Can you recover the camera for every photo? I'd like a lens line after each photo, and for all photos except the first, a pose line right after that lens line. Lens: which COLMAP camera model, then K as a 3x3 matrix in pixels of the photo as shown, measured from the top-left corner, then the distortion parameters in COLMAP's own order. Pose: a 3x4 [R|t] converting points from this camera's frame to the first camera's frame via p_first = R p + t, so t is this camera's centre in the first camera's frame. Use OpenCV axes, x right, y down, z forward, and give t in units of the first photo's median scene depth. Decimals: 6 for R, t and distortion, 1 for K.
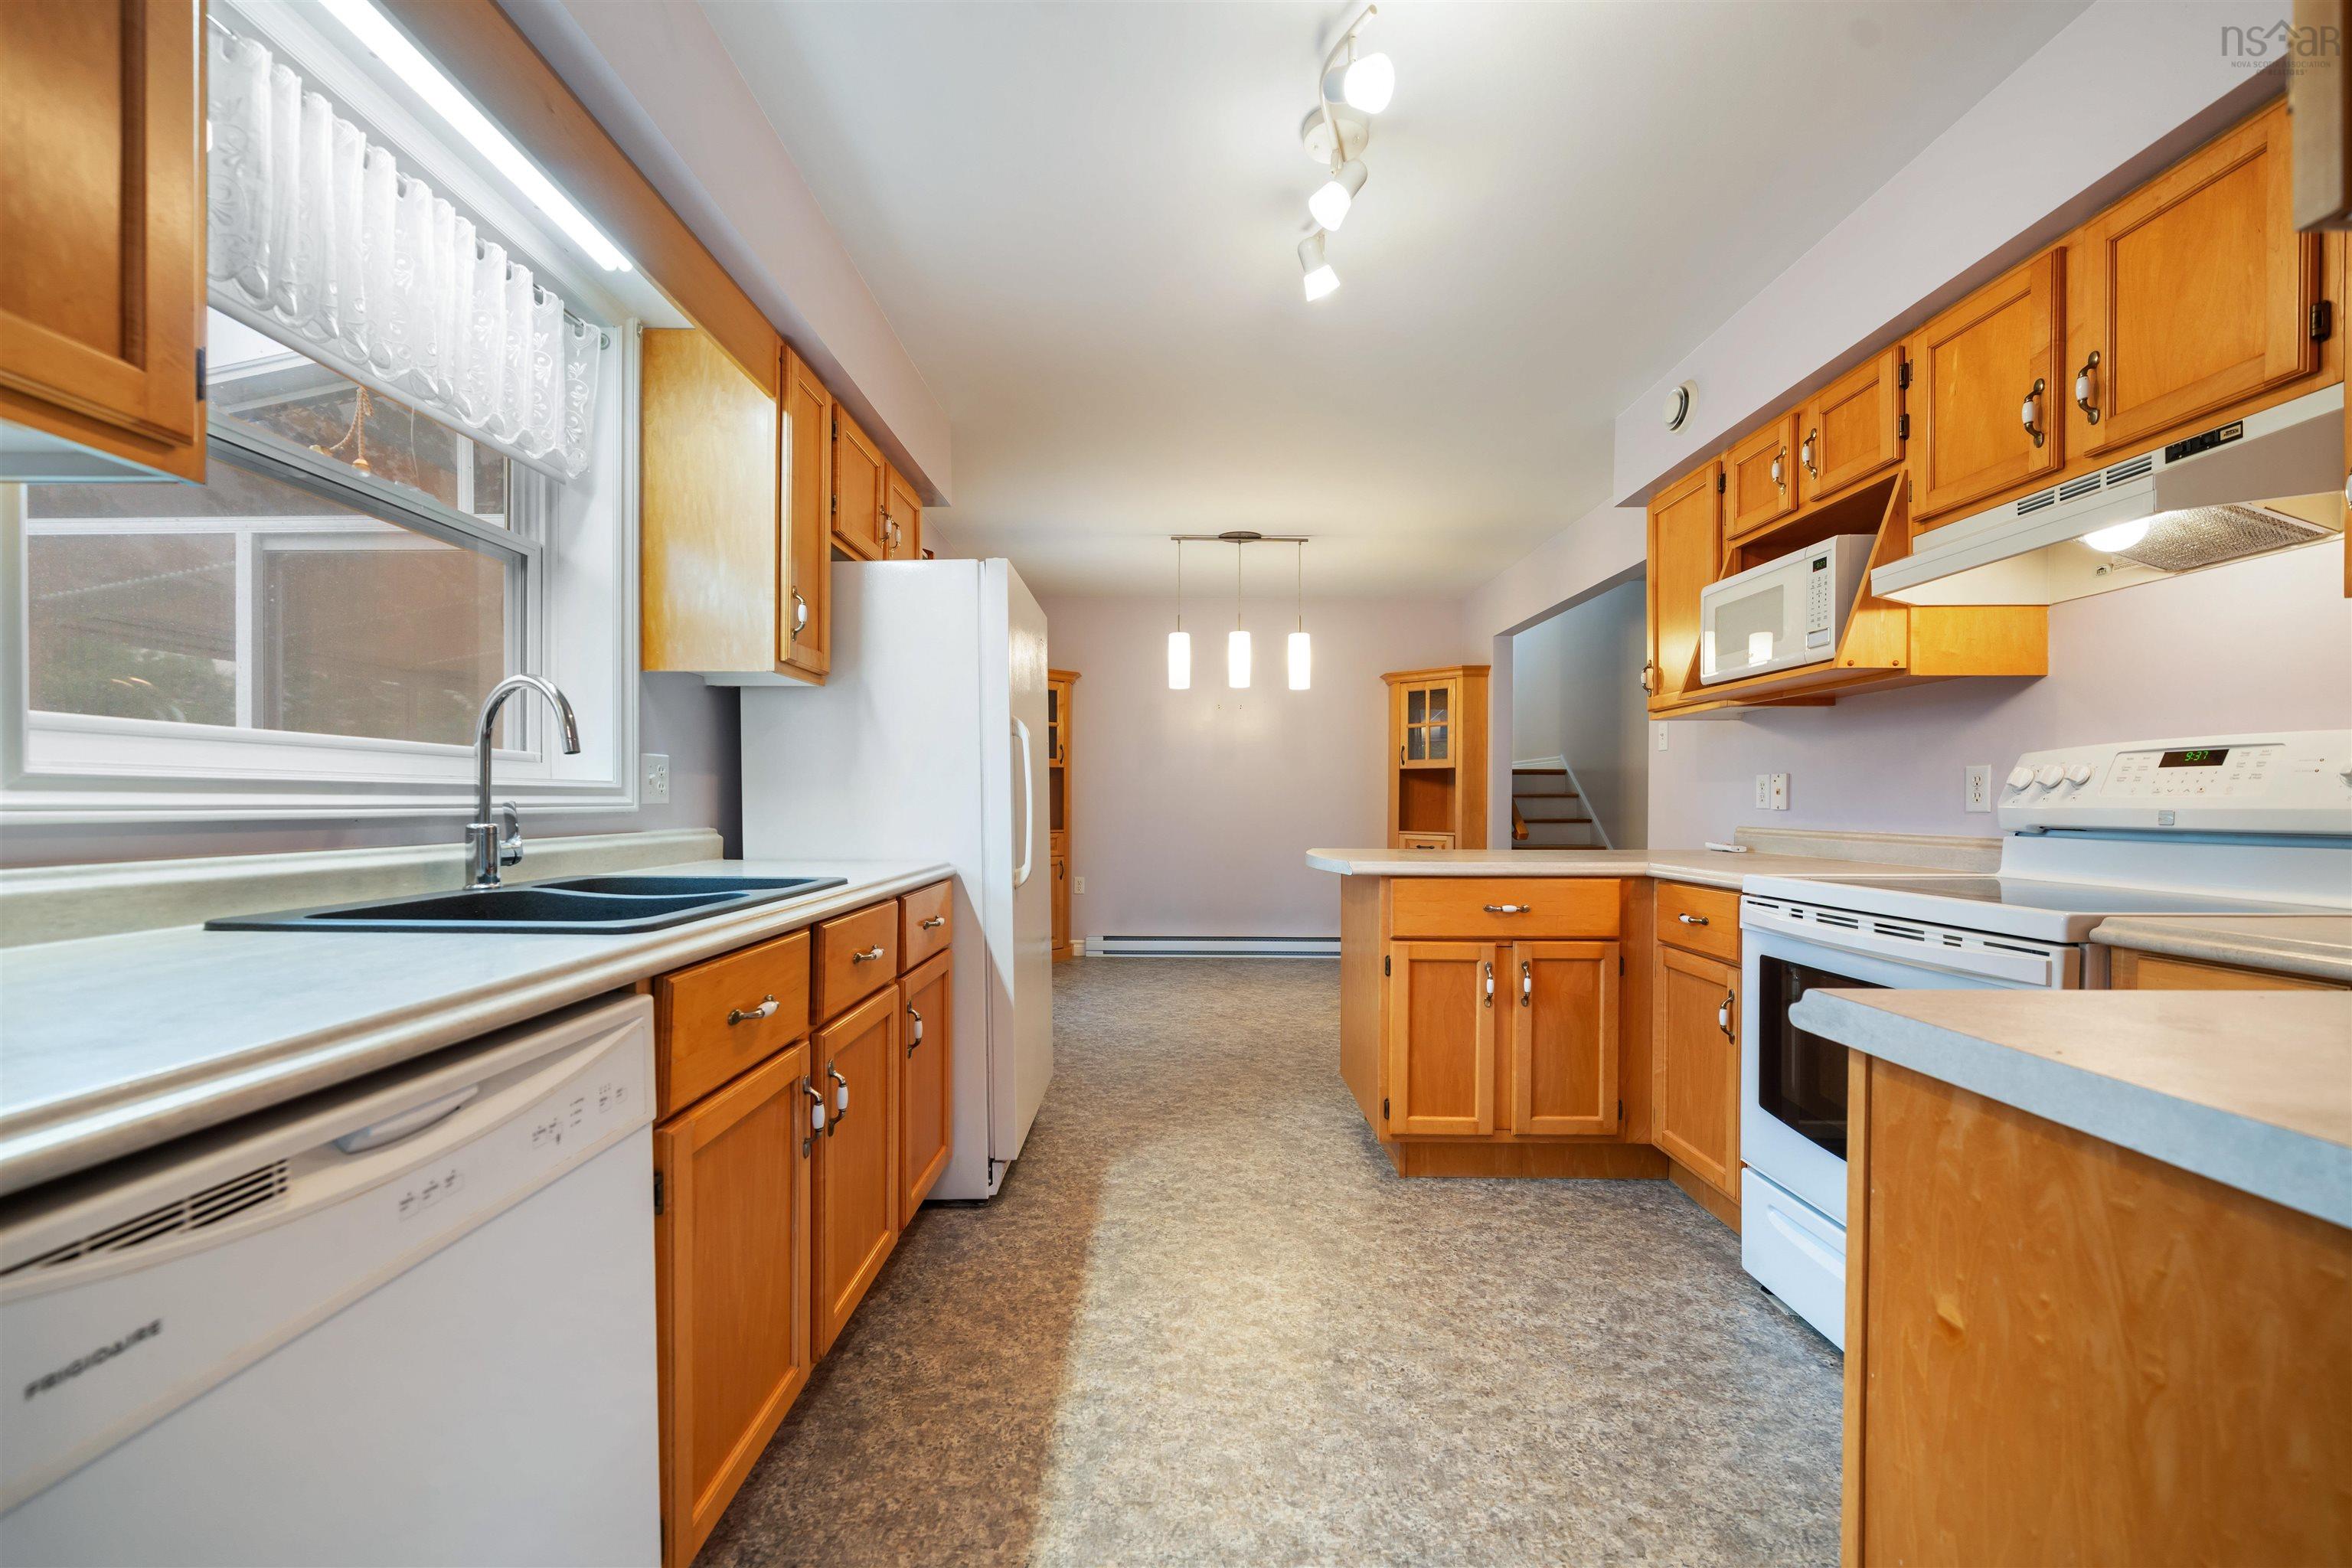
lens RADIAL K [[925.9, 0, 1158.2], [0, 925.9, 806.3], [0, 0, 1]] dist [-0.003715, 0.000085]
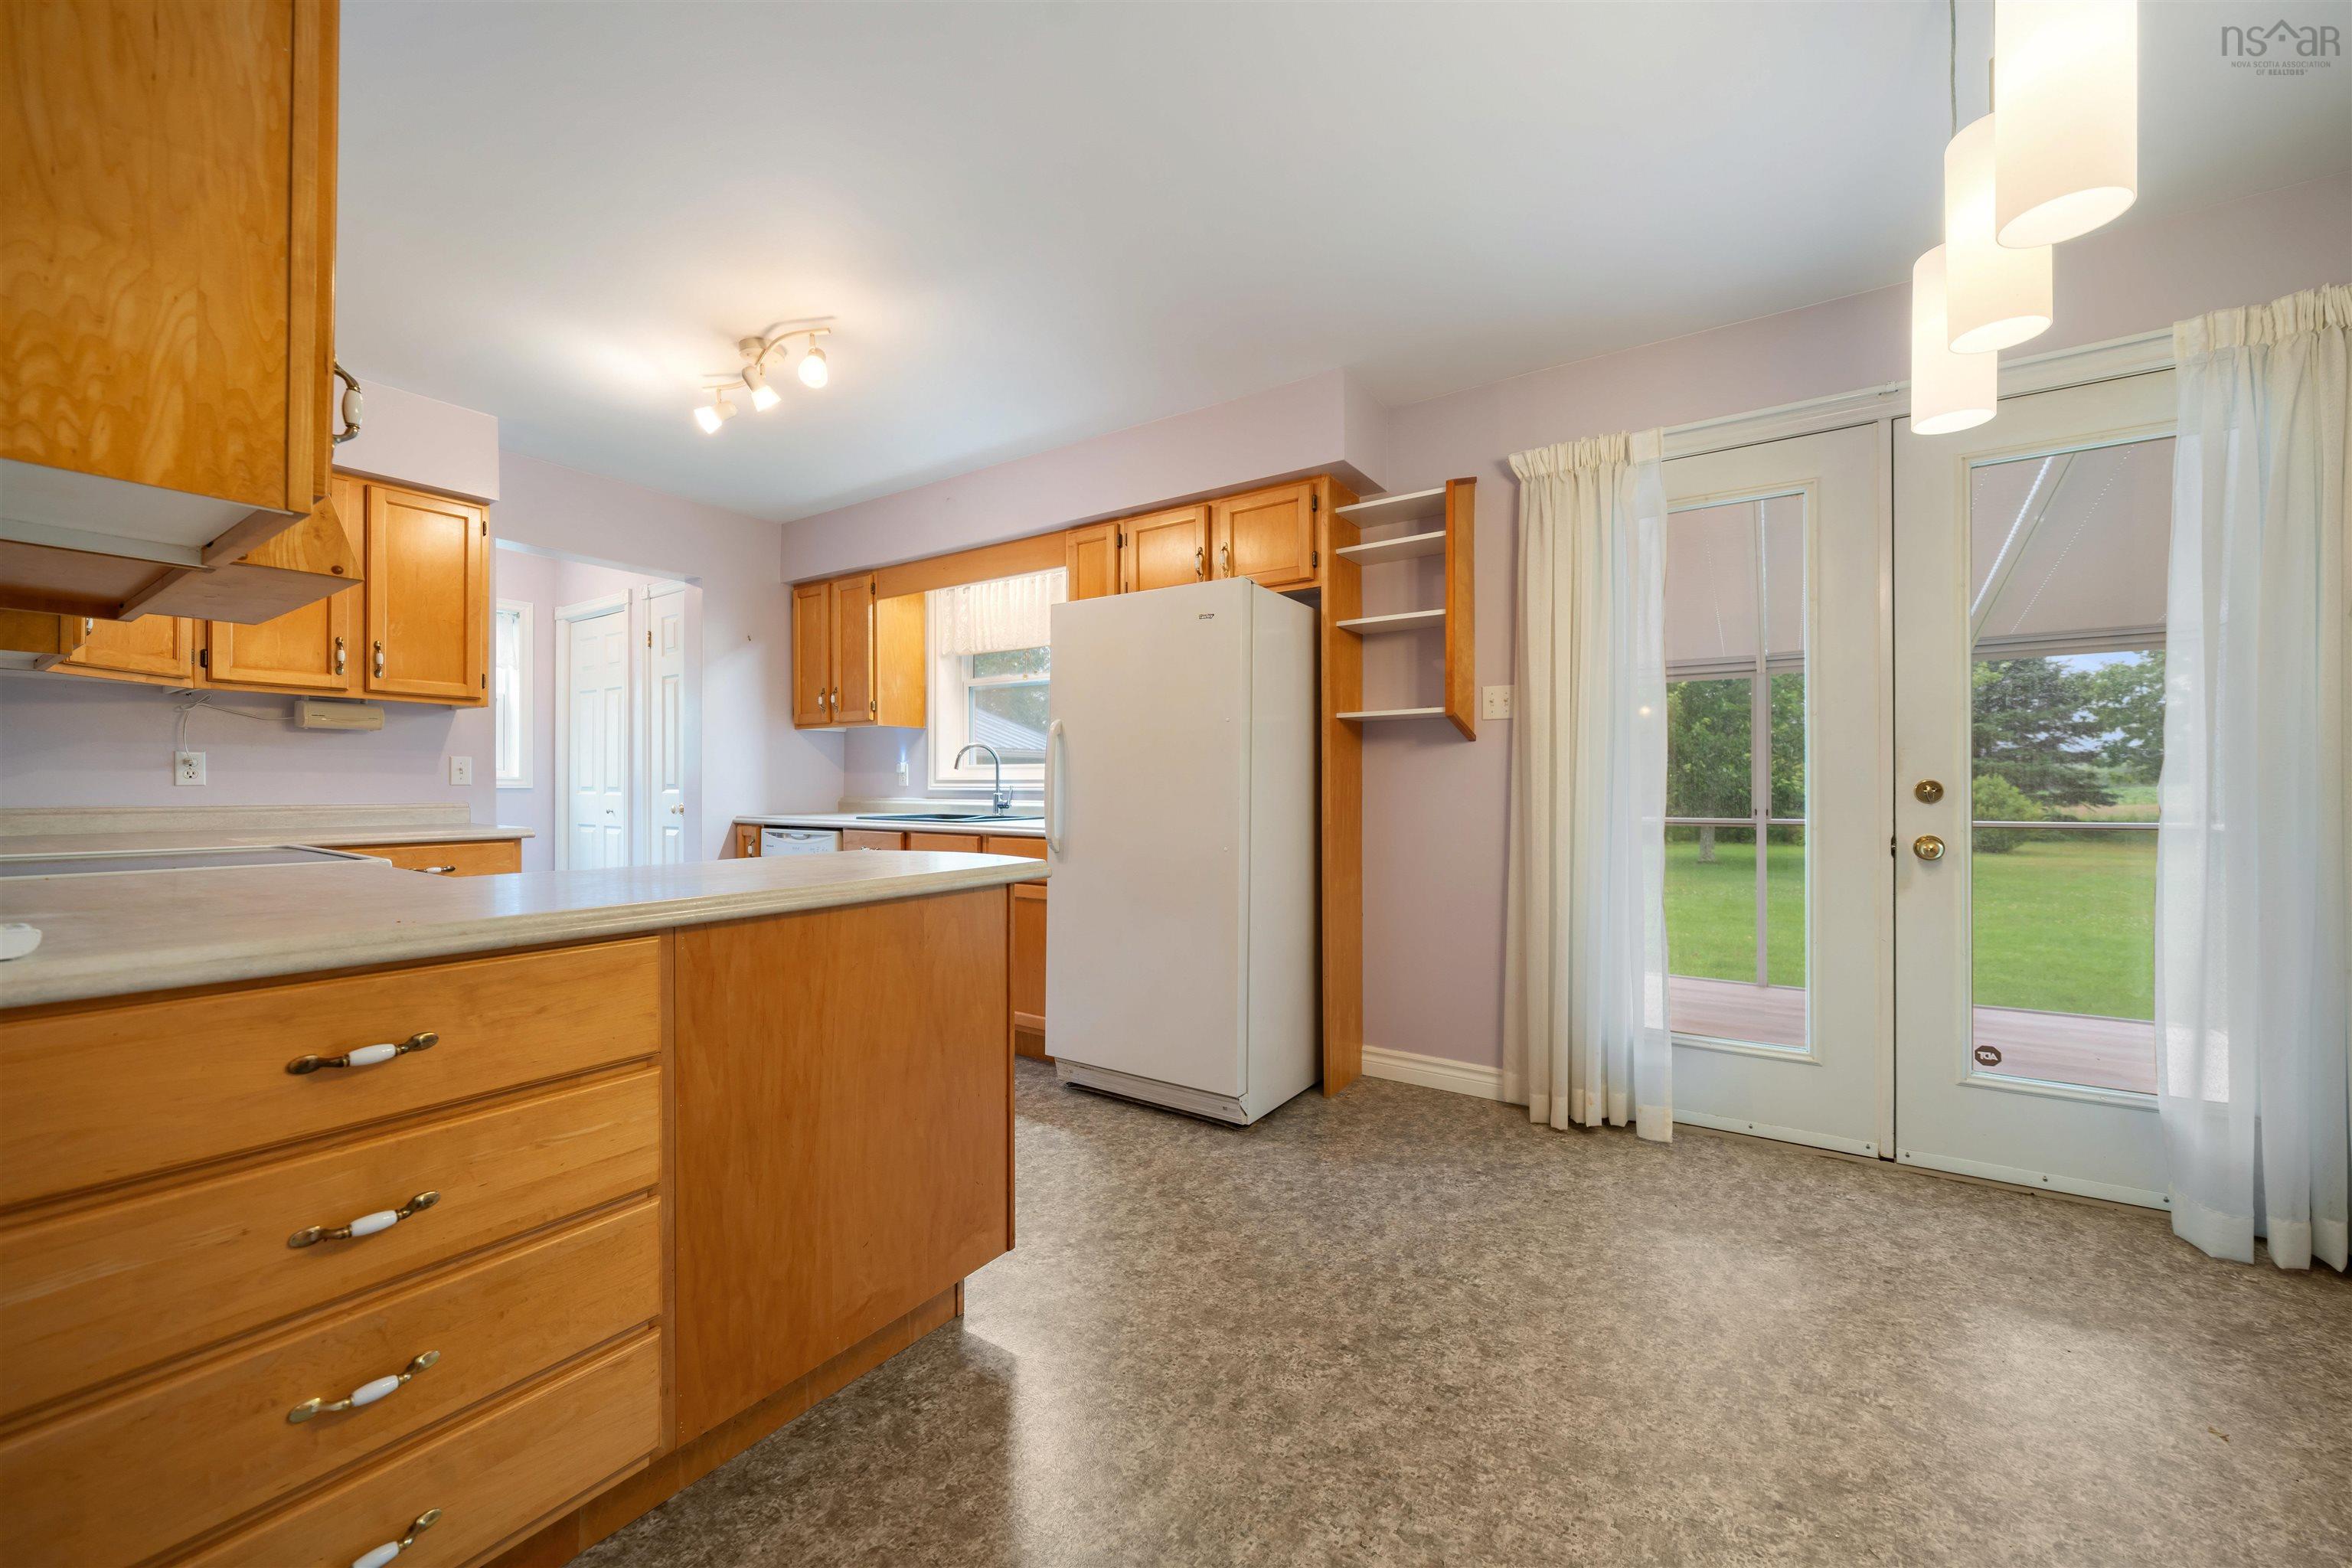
lens RADIAL K [[904.5, 0, 1170.8], [0, 904.5, 786.7], [0, 0, 1]] dist [-0.004162, -0.000447]
pose [[-0.550607, -0.001841, -0.834763, 1.035083], [-0.006054, 0.999980, 0.001788, -0.007303], [0.834743, 0.006038, -0.550607, 2.323989]]
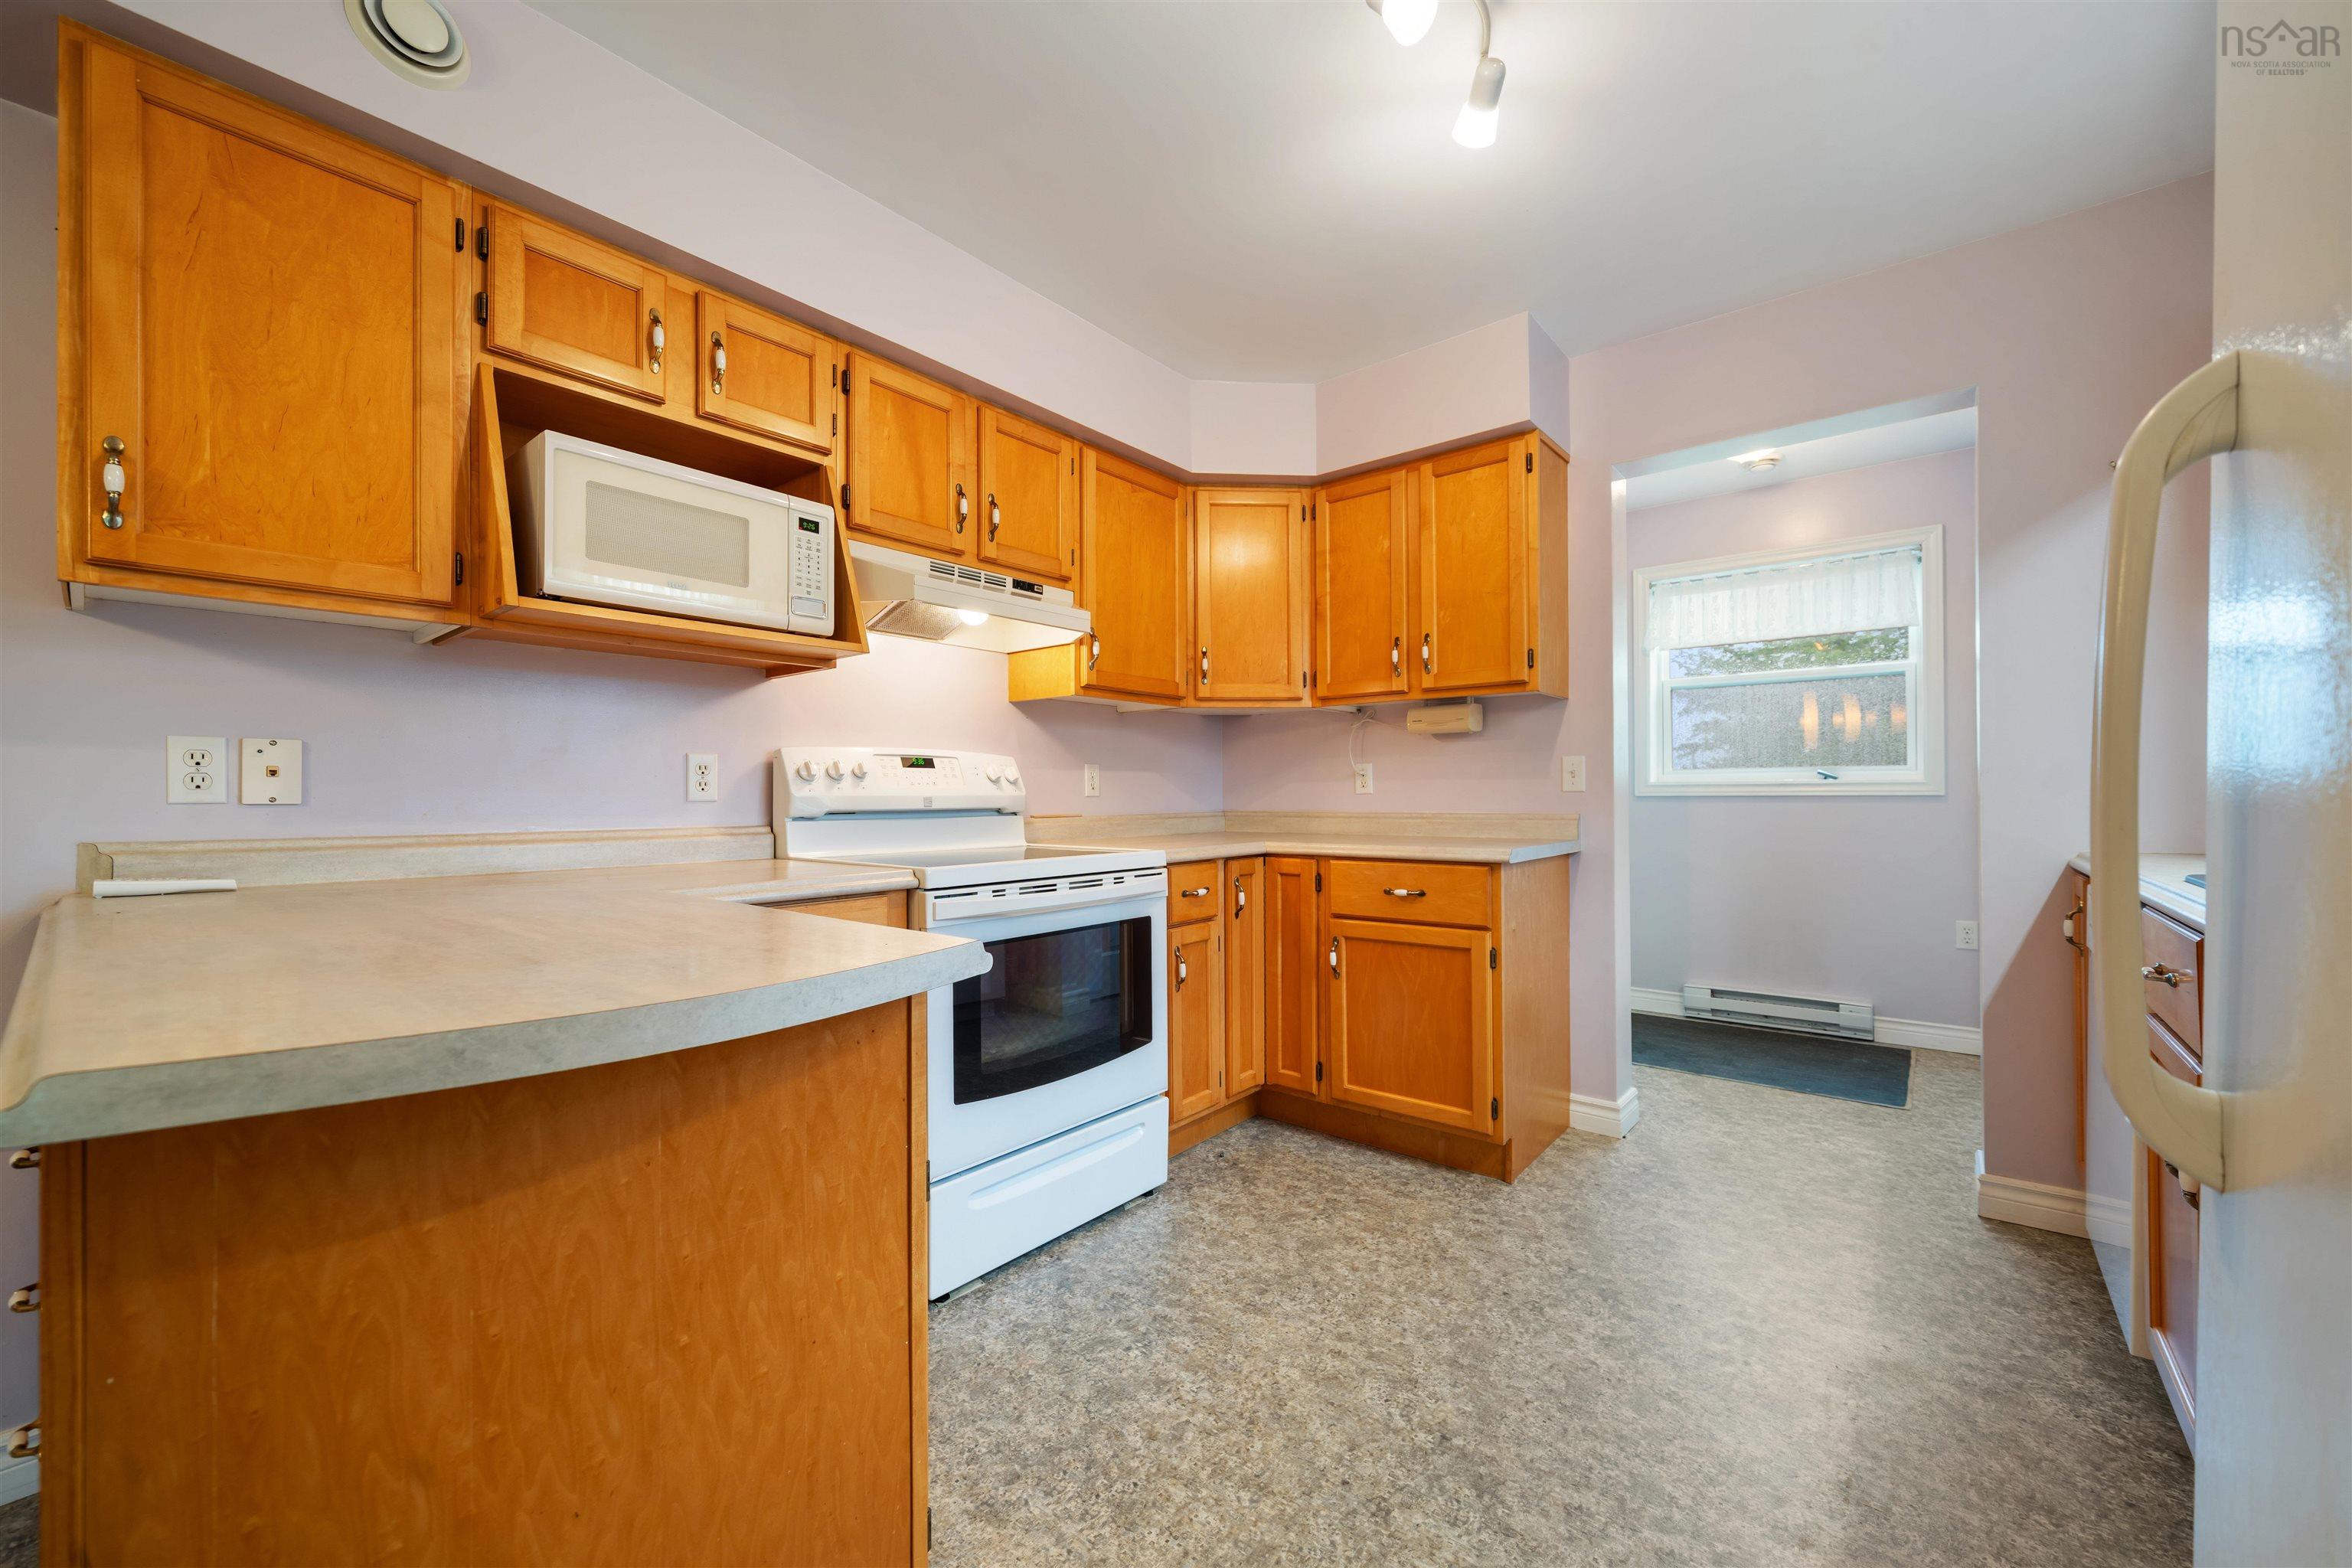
lens RADIAL K [[904.5, 0, 1175.4], [0, 904.5, 791.4], [0, 0, 1]] dist [-0.004162, -0.000447]
pose [[-0.782095, 0.003153, 0.623151, -0.122643], [0.004021, 0.999992, -0.000014, -0.002404], [-0.623146, 0.002494, -0.782102, 1.661771]]
